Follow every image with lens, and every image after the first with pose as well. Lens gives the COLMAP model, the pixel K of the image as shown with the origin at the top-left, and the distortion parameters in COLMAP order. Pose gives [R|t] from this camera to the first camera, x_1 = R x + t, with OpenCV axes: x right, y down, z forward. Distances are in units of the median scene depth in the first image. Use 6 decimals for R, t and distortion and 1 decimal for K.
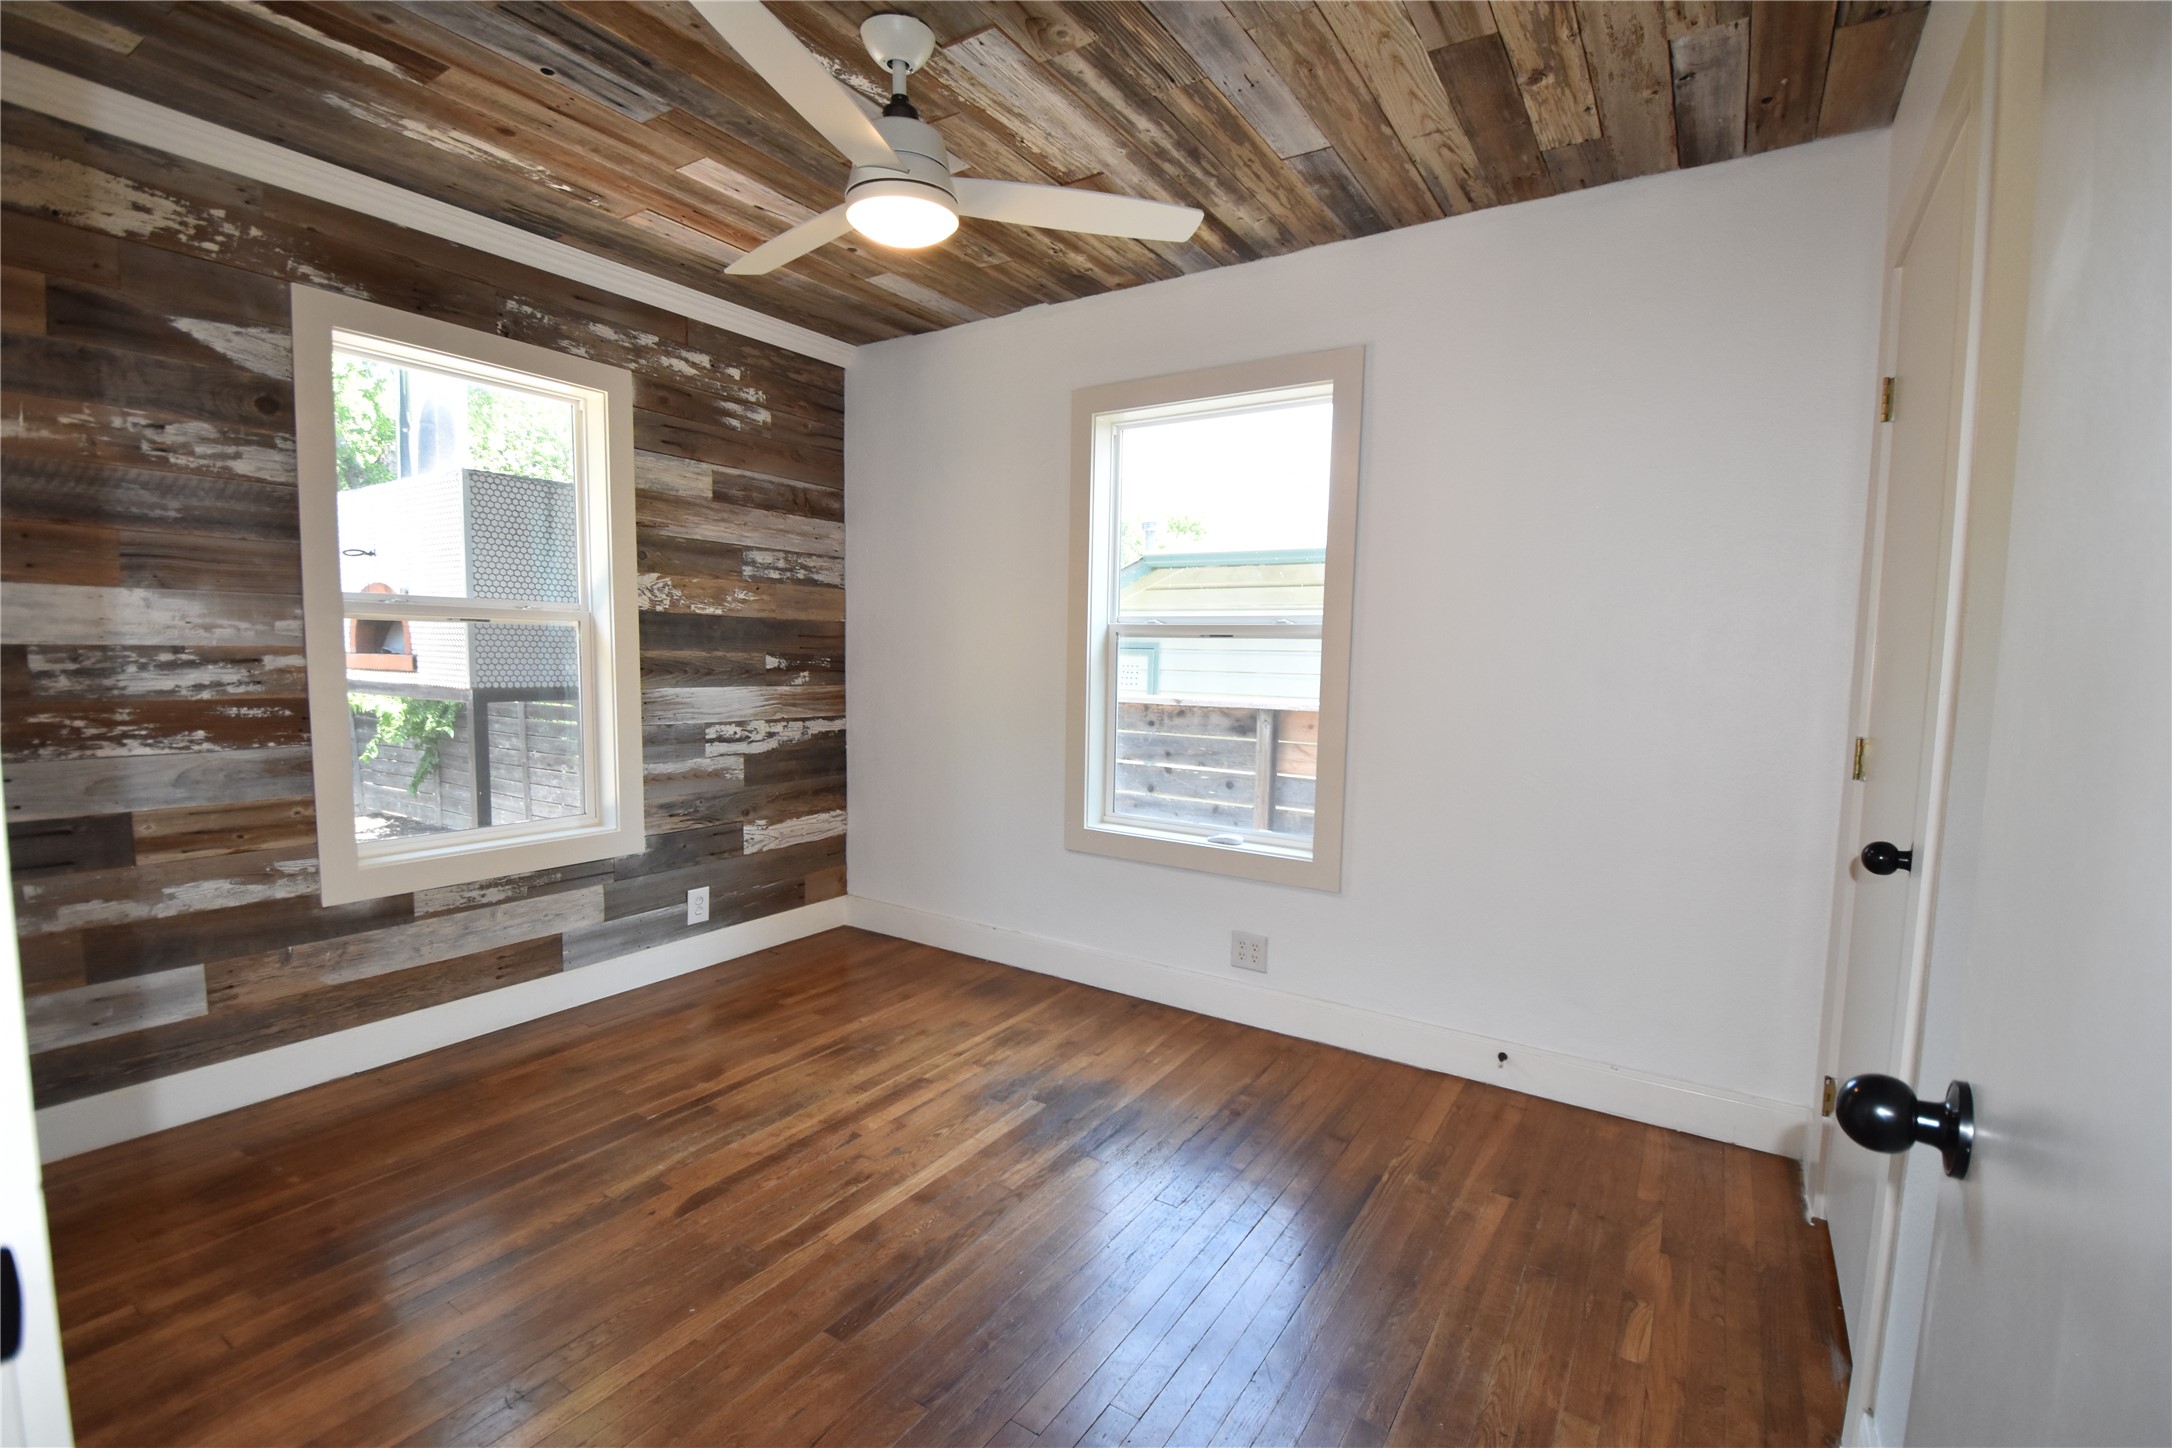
lens RADIAL K [[964.0, 0, 1105.1], [0, 964.0, 729.5], [0, 0, 1]] dist [0.001294, -0.013461]
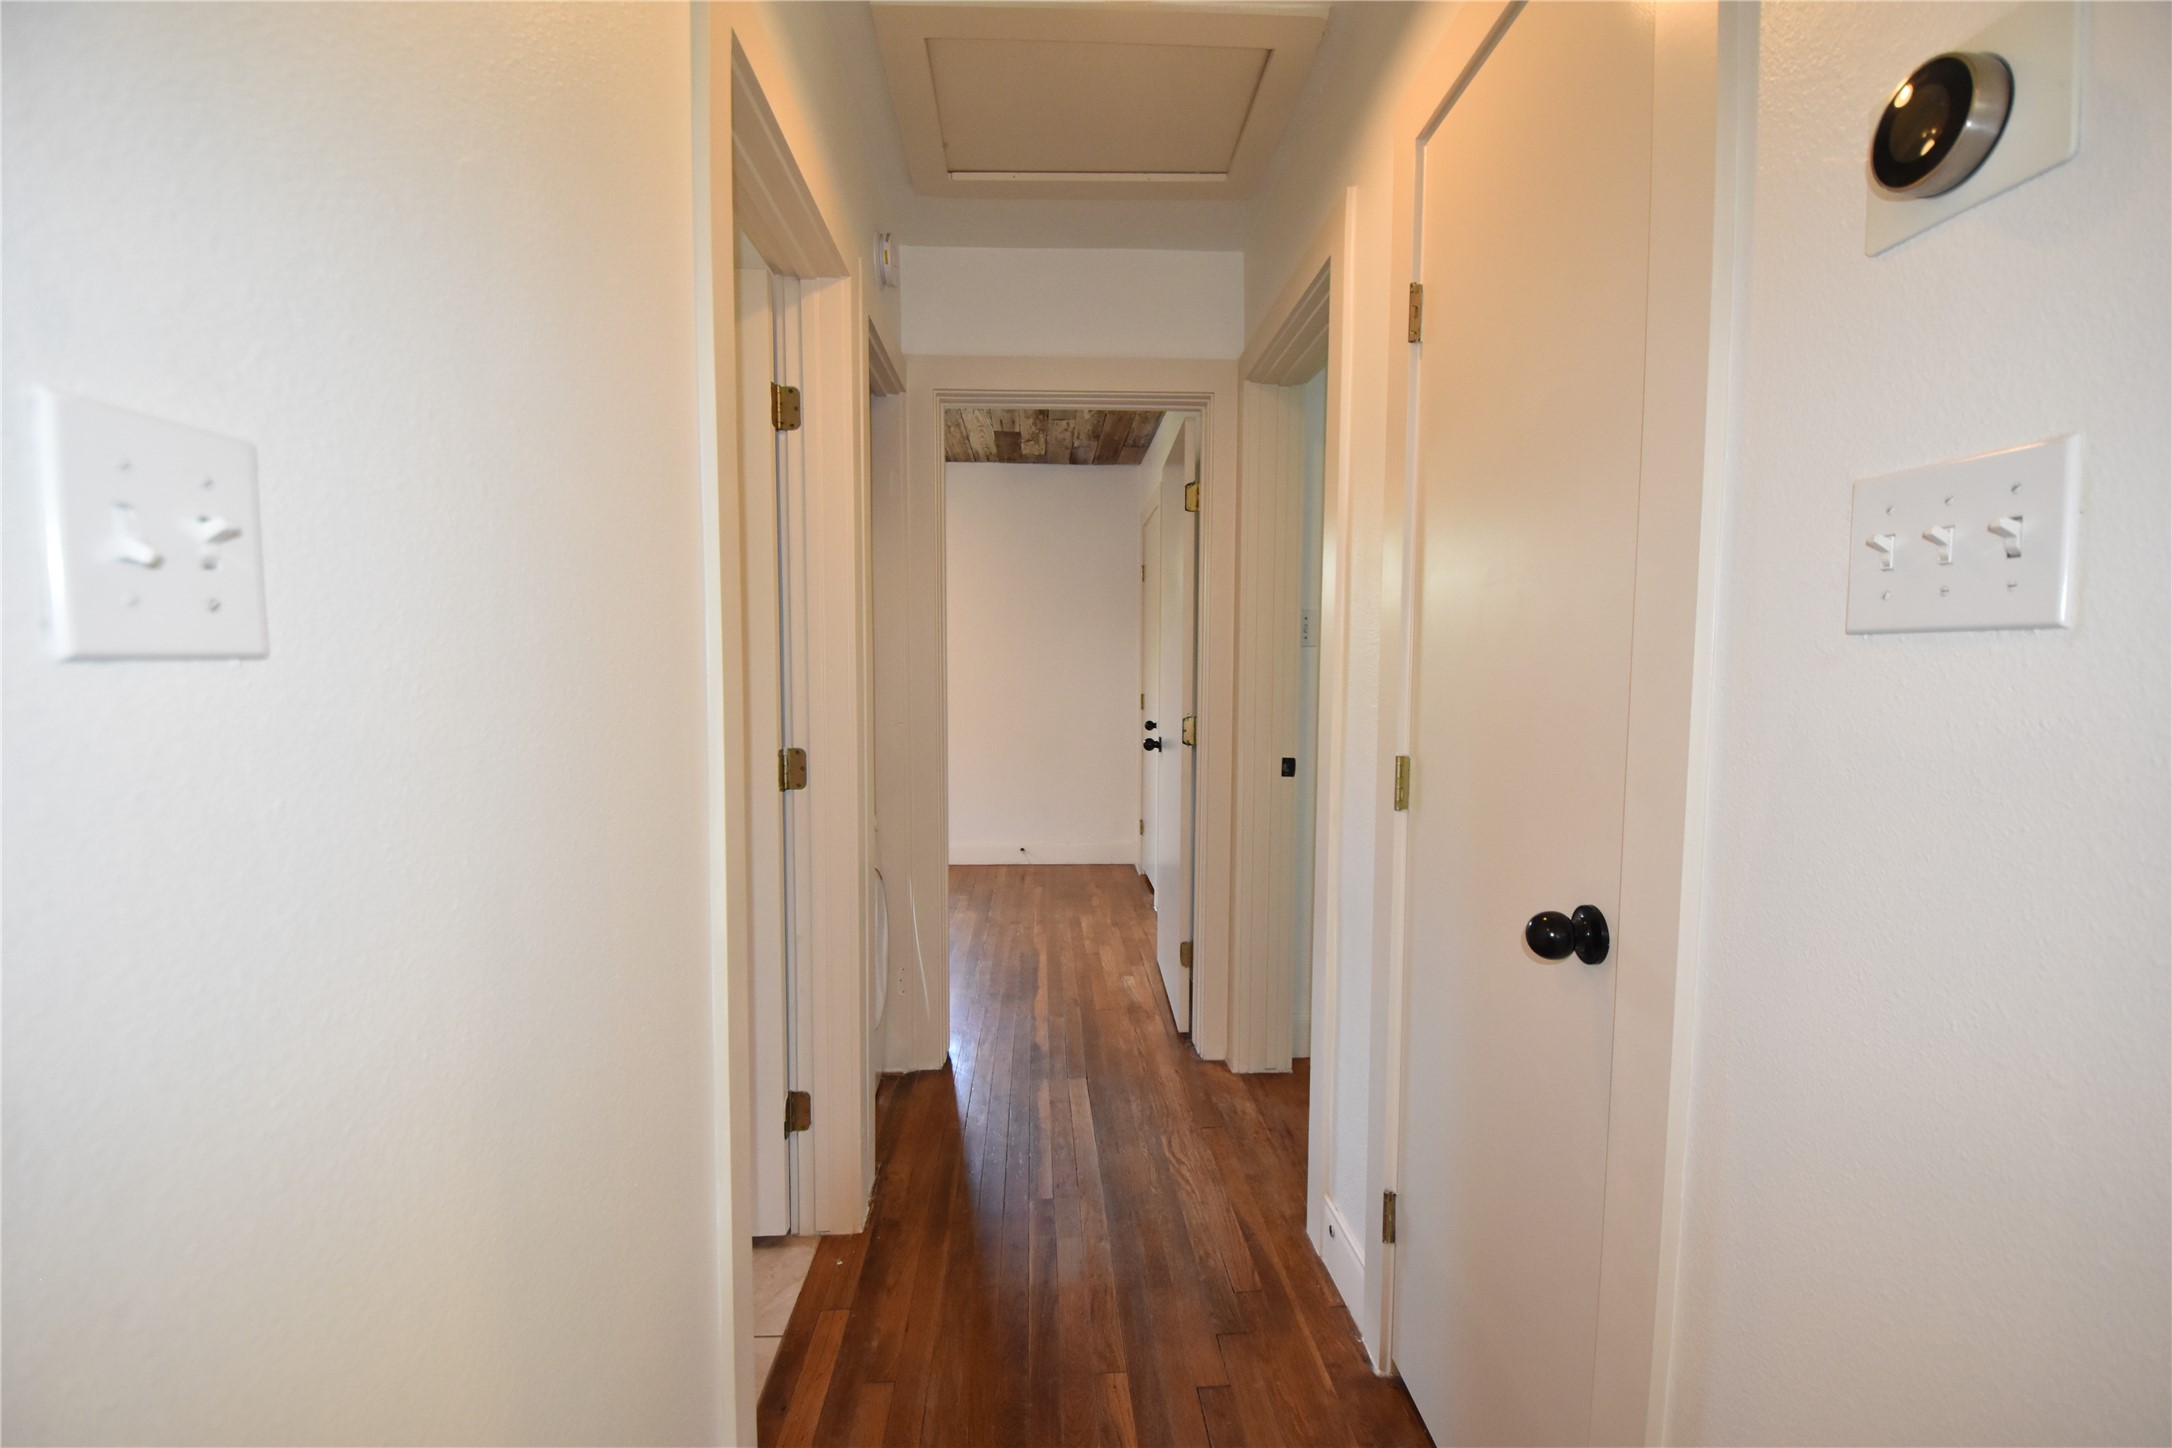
lens RADIAL K [[964.0, 0, 1085.7], [0, 964.0, 727.5], [0, 0, 1]] dist [0.001294, -0.013461]
pose [[0.819274, -0.062732, 0.569960, -0.923101], [0.065895, 0.997712, 0.015093, 0.060270], [-0.569603, 0.025192, 0.821534, -1.168752]]
